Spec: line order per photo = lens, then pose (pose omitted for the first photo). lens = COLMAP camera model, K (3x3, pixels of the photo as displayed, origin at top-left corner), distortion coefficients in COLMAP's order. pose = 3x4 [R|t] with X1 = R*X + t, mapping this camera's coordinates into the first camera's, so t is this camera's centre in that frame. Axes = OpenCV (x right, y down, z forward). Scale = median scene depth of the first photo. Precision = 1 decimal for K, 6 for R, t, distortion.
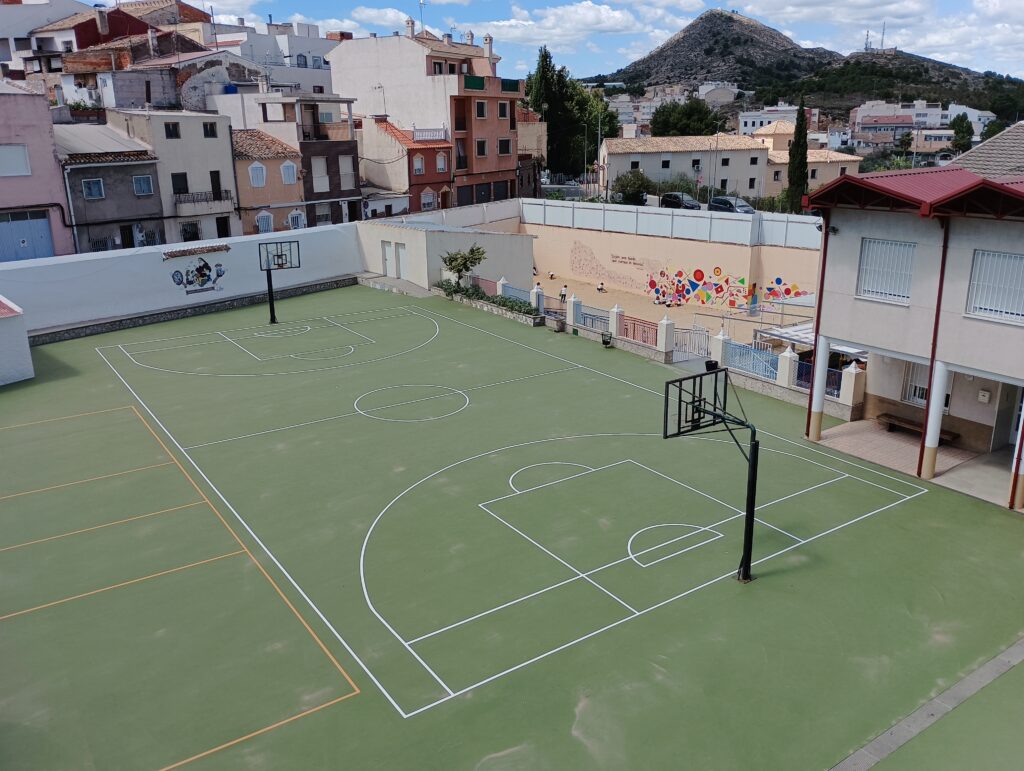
lens RADIAL K [[842.5, 0, 517.1], [0, 842.5, 382.3], [0, 0, 1]] dist [0.049600, -0.065698]
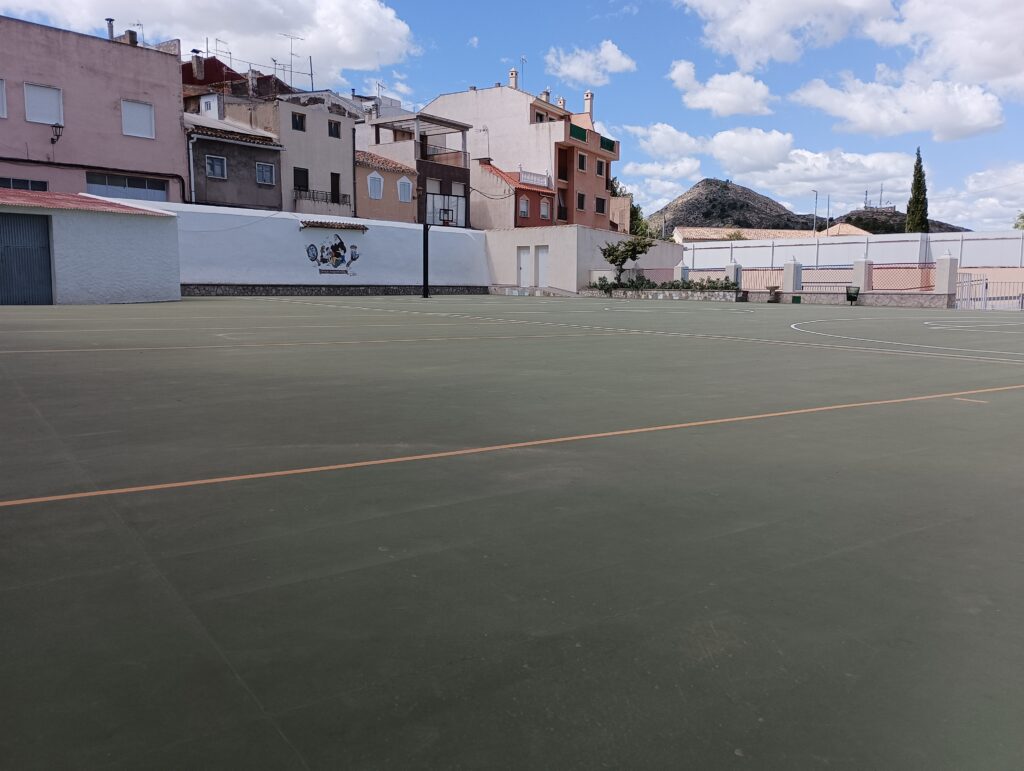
lens RADIAL K [[842.5, 0, 514.1], [0, 842.5, 383.5], [0, 0, 1]] dist [0.049600, -0.065698]
pose [[0.999876, 0.015296, -0.003647, -0.148456], [-0.015700, 0.984106, -0.176885, 0.125751], [0.000884, 0.176920, 0.984225, 0.134104]]
